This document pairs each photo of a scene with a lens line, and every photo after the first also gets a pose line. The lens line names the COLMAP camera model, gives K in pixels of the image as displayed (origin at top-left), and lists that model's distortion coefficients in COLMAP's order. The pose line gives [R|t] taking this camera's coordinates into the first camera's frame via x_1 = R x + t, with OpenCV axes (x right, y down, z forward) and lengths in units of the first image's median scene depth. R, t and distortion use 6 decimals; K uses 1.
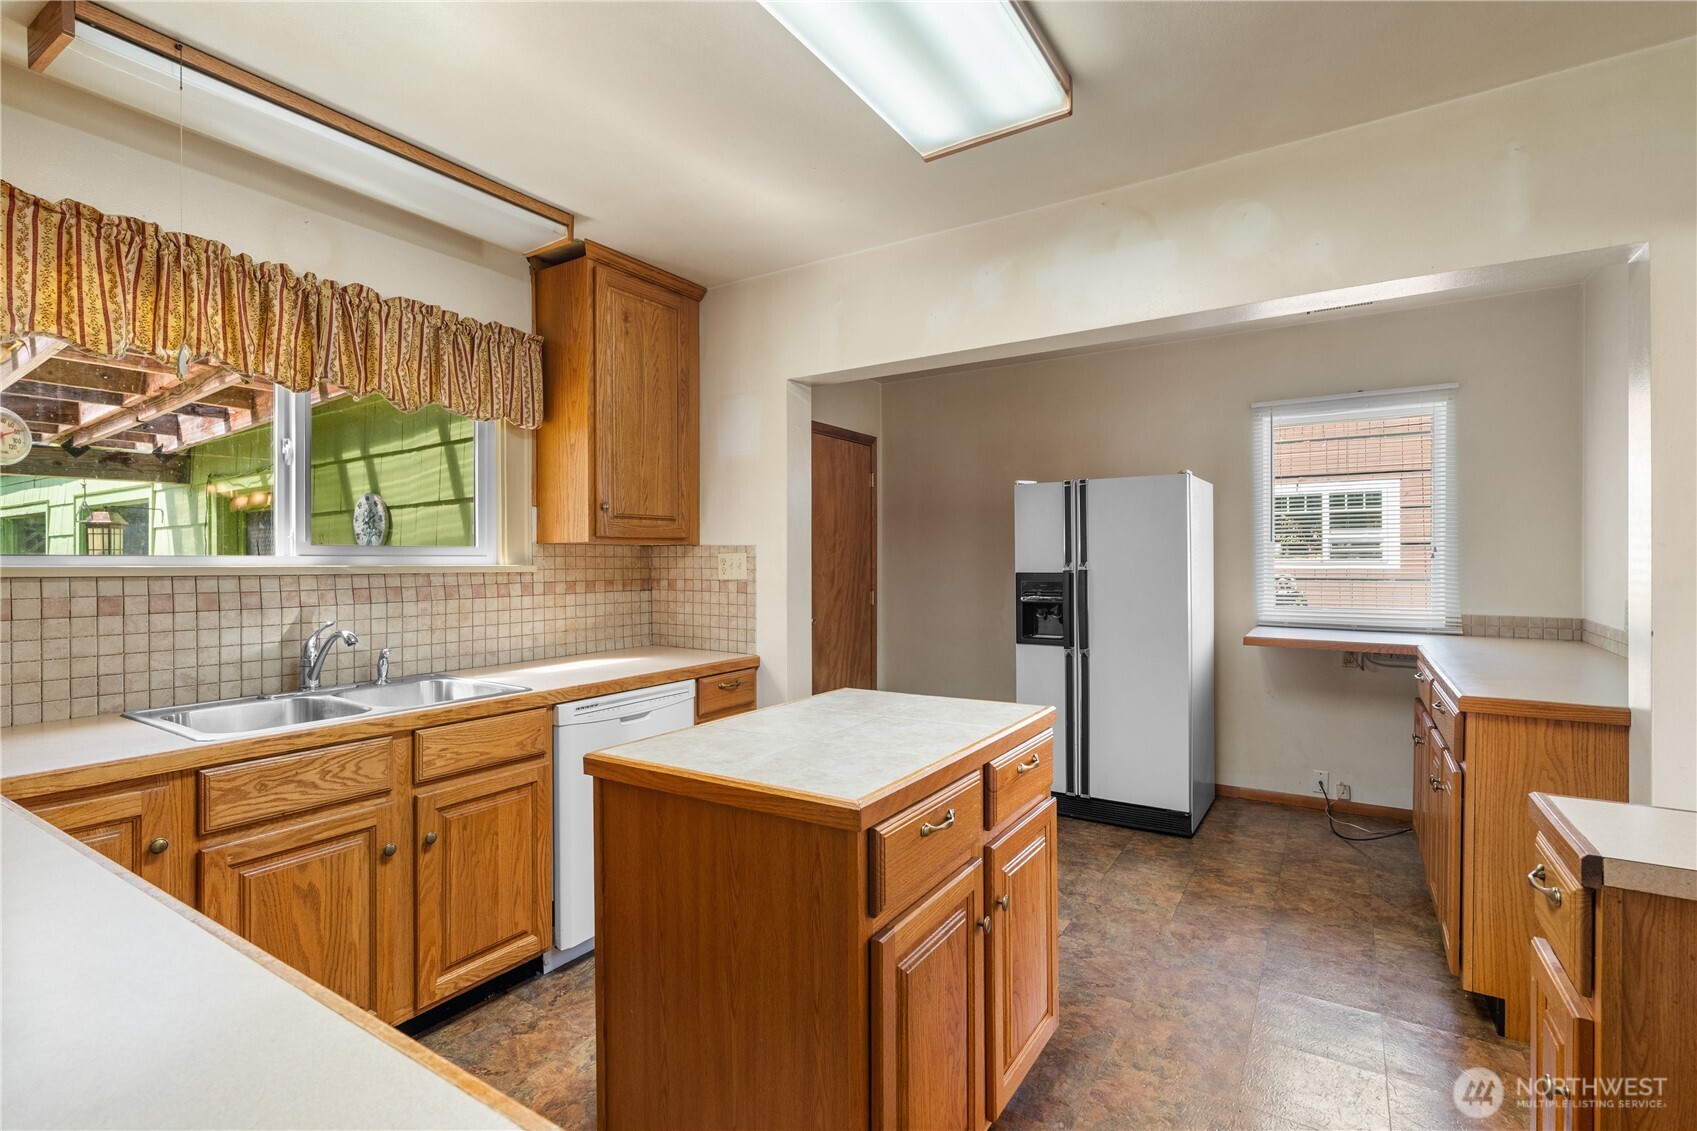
lens RADIAL K [[778.2, 0, 826.2], [0, 778.2, 561.9], [0, 0, 1]] dist [-0.005812, 0.002862]
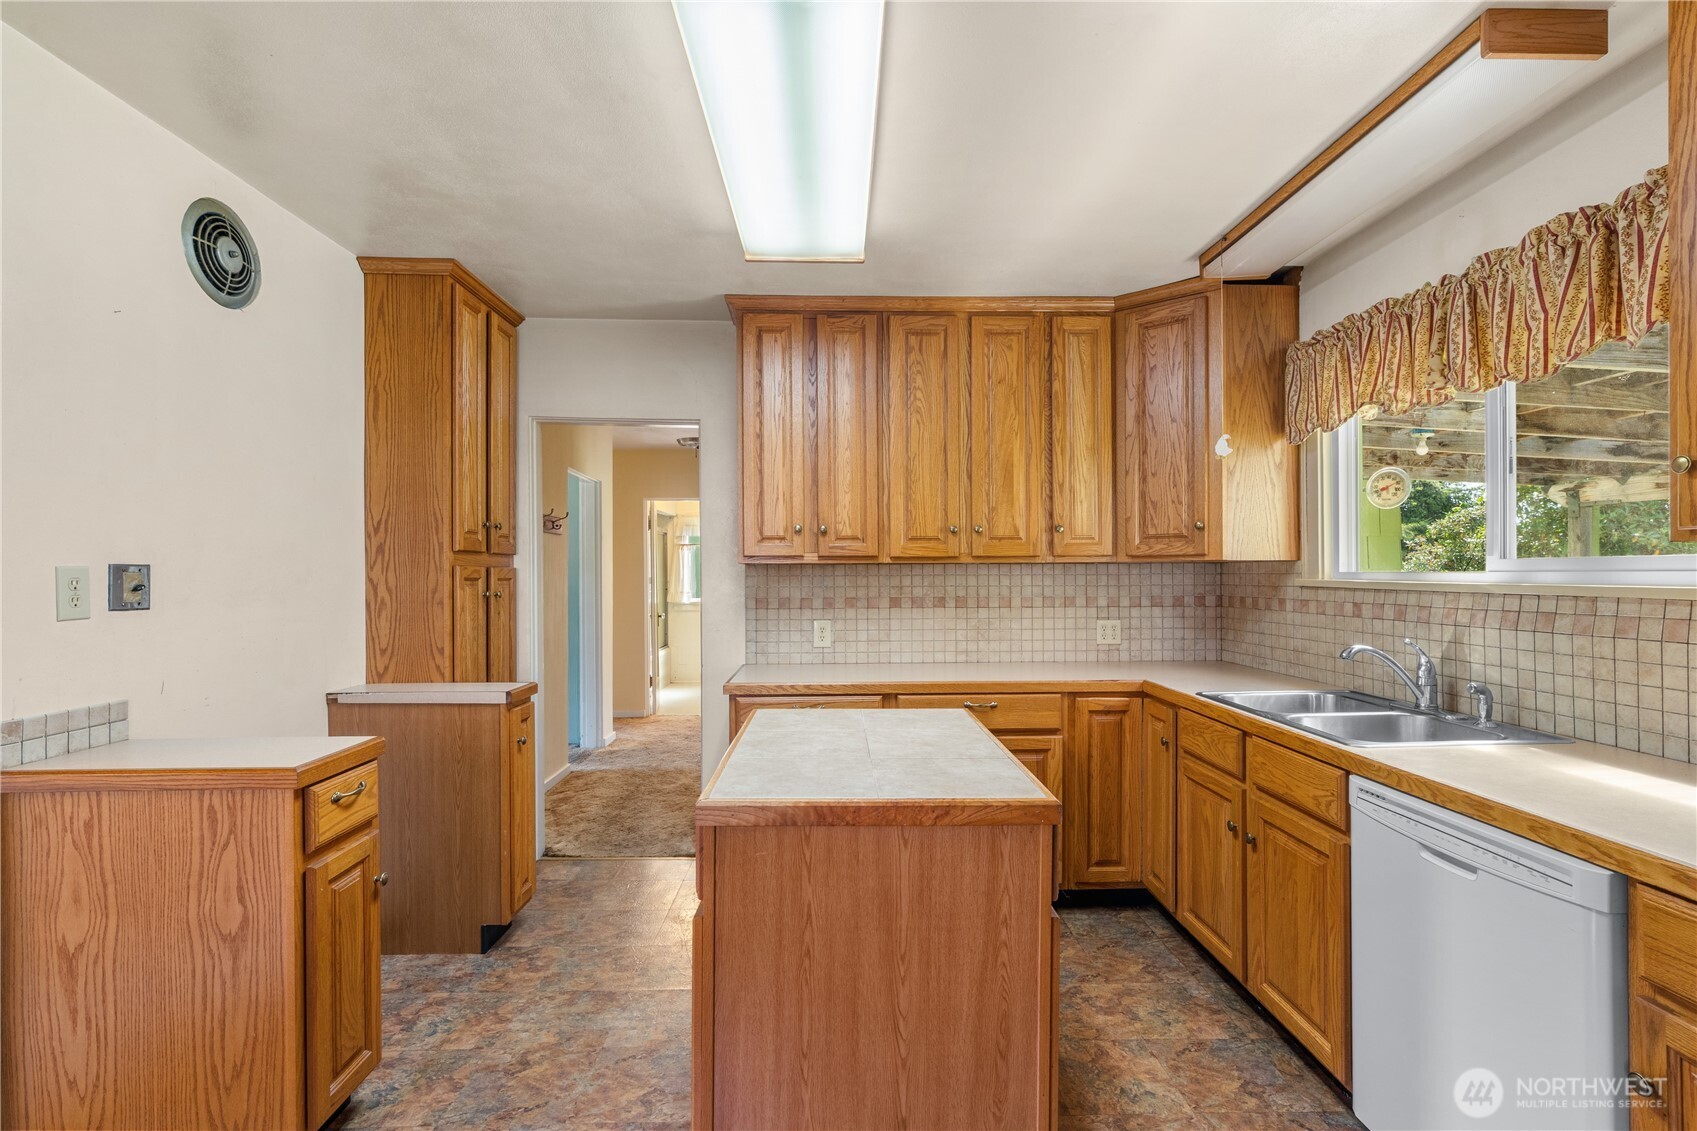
lens RADIAL K [[778.2, 0, 857.4], [0, 778.2, 573.2], [0, 0, 1]] dist [-0.005812, 0.002862]
pose [[-0.810274, 0.005456, -0.586026, 0.384480], [0.005059, 0.999985, 0.002315, -0.009935], [0.586029, -0.001089, -0.810289, 1.080024]]
